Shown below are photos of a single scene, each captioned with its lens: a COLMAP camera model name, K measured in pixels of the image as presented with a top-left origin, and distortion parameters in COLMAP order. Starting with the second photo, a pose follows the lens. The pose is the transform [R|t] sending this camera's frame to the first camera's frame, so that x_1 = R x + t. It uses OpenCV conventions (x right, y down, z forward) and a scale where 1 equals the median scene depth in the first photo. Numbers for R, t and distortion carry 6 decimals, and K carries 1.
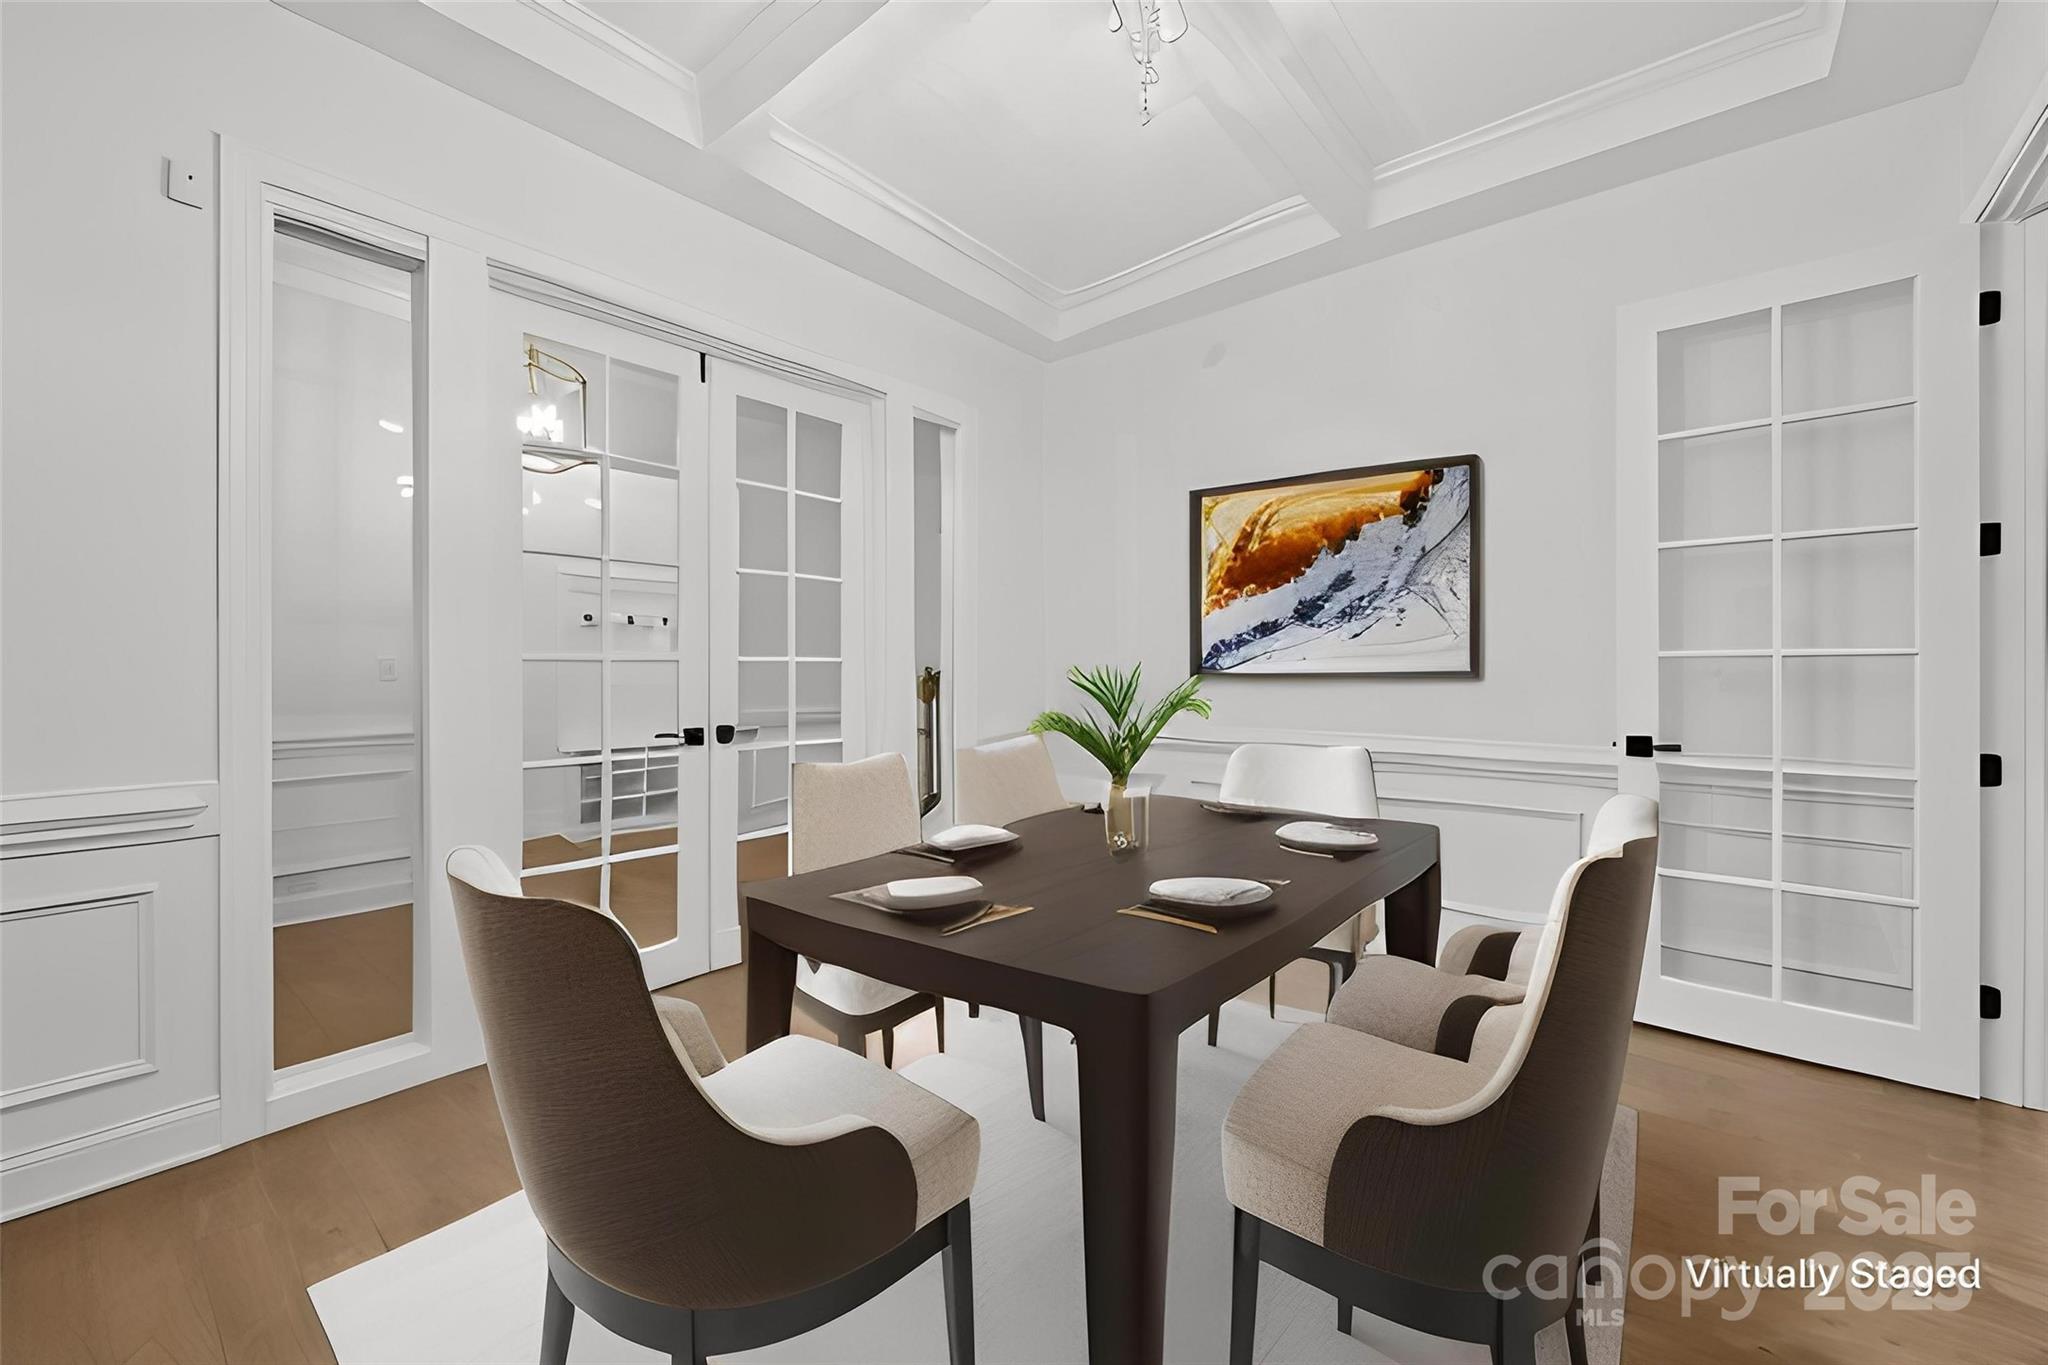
lens RADIAL K [[813.6, 0, 1036.1], [0, 813.6, 667.0], [0, 0, 1]] dist [-0.008844, -0.000161]
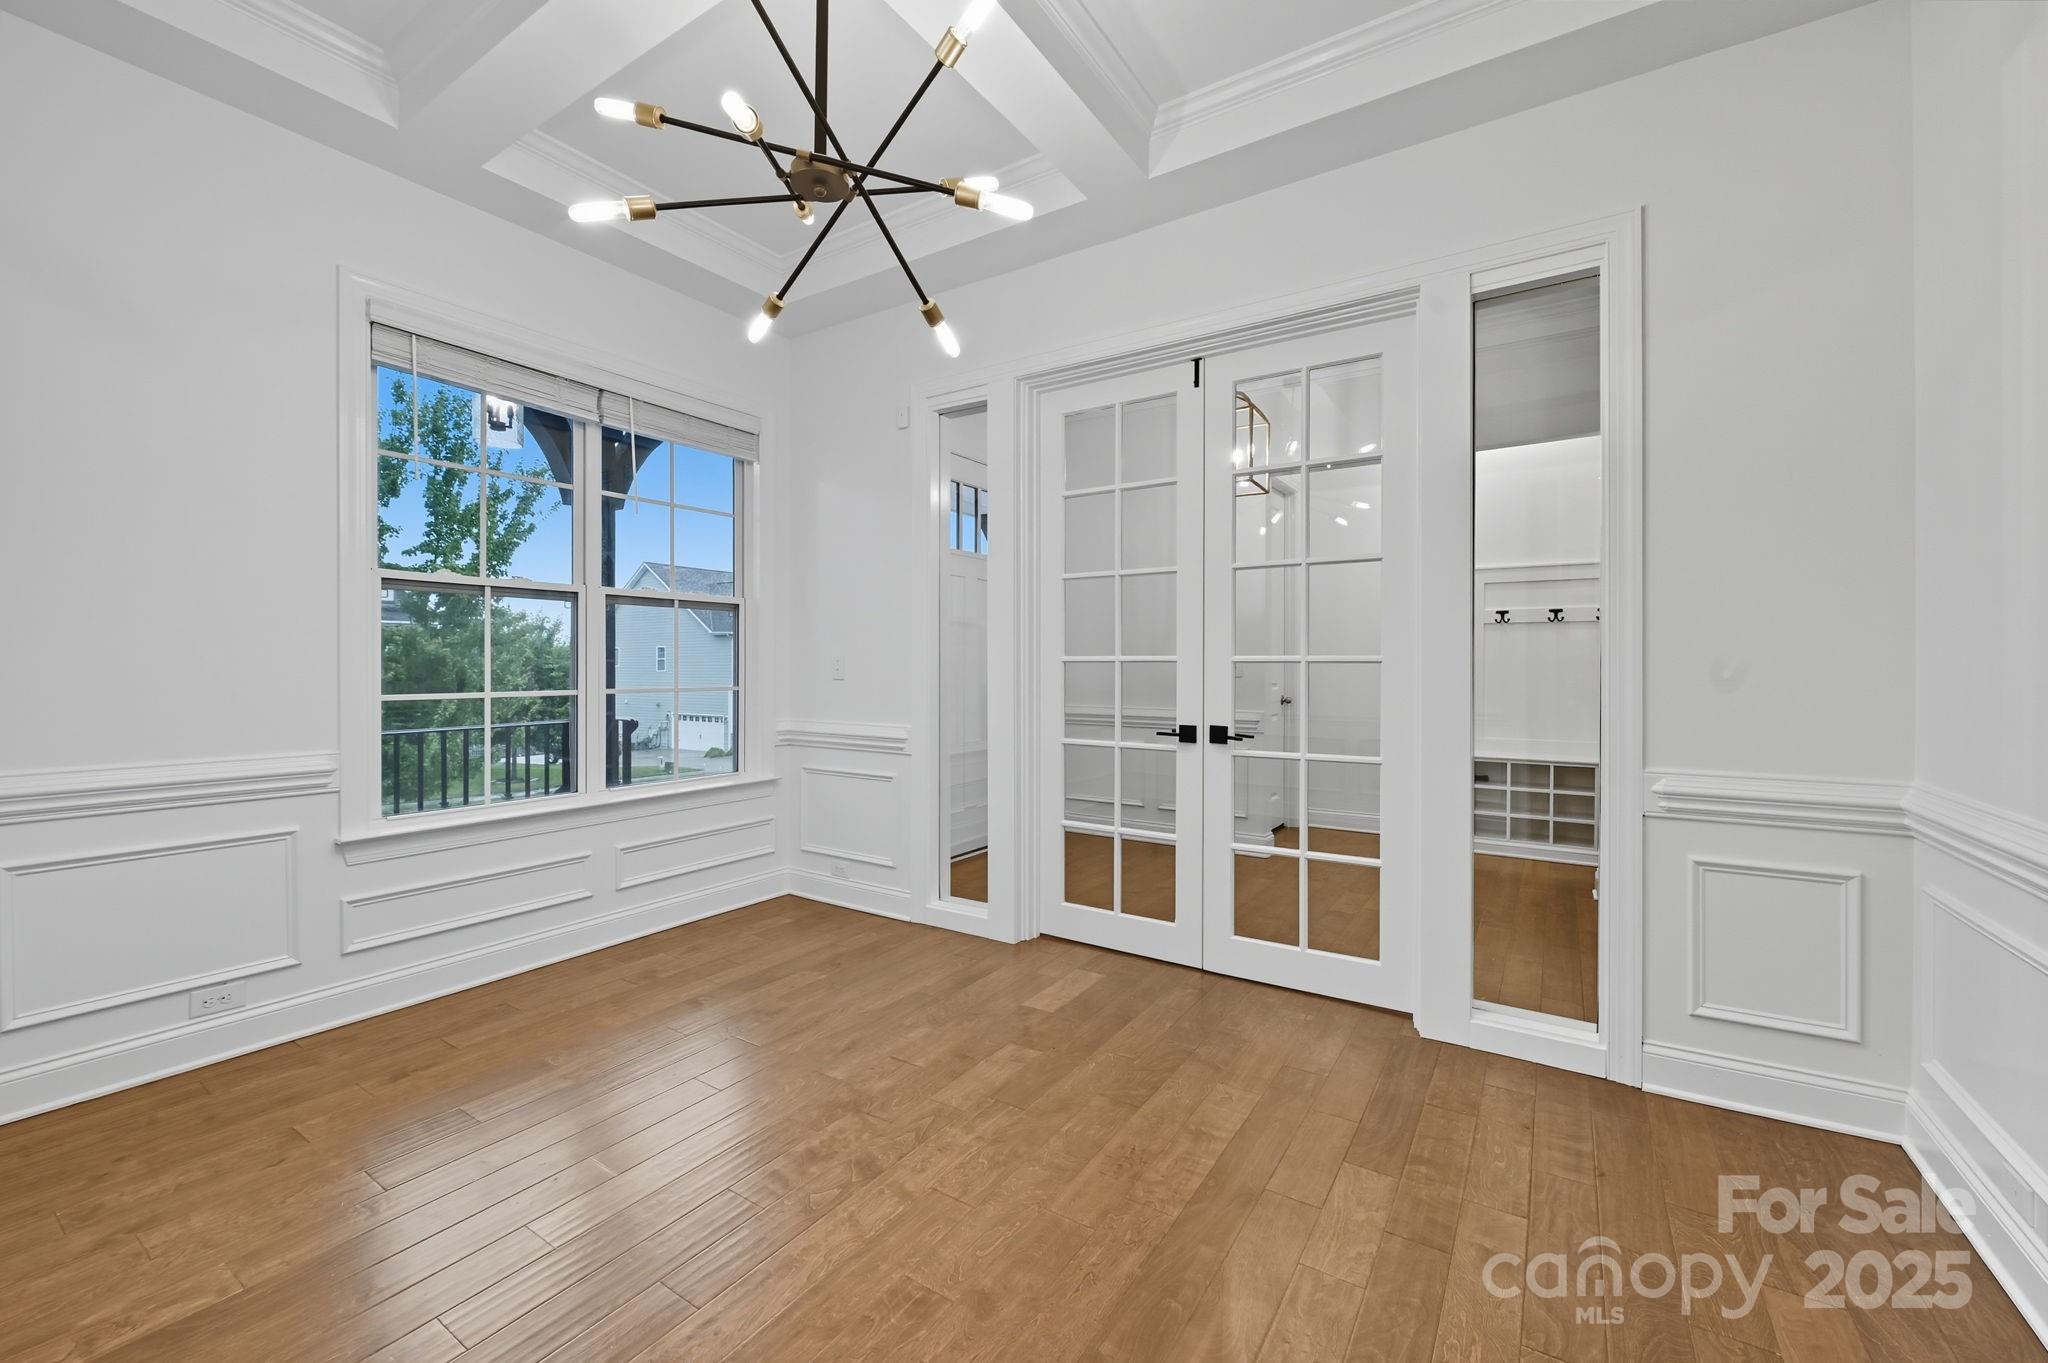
lens RADIAL K [[813.6, 0, 1037.8], [0, 813.6, 676.4], [0, 0, 1]] dist [-0.008844, -0.000161]
pose [[0.122834, 0.012030, -0.992354, 0.585028], [-0.004467, 0.999923, 0.011569, 0.001161], [0.992417, 0.003011, 0.122878, 0.680617]]
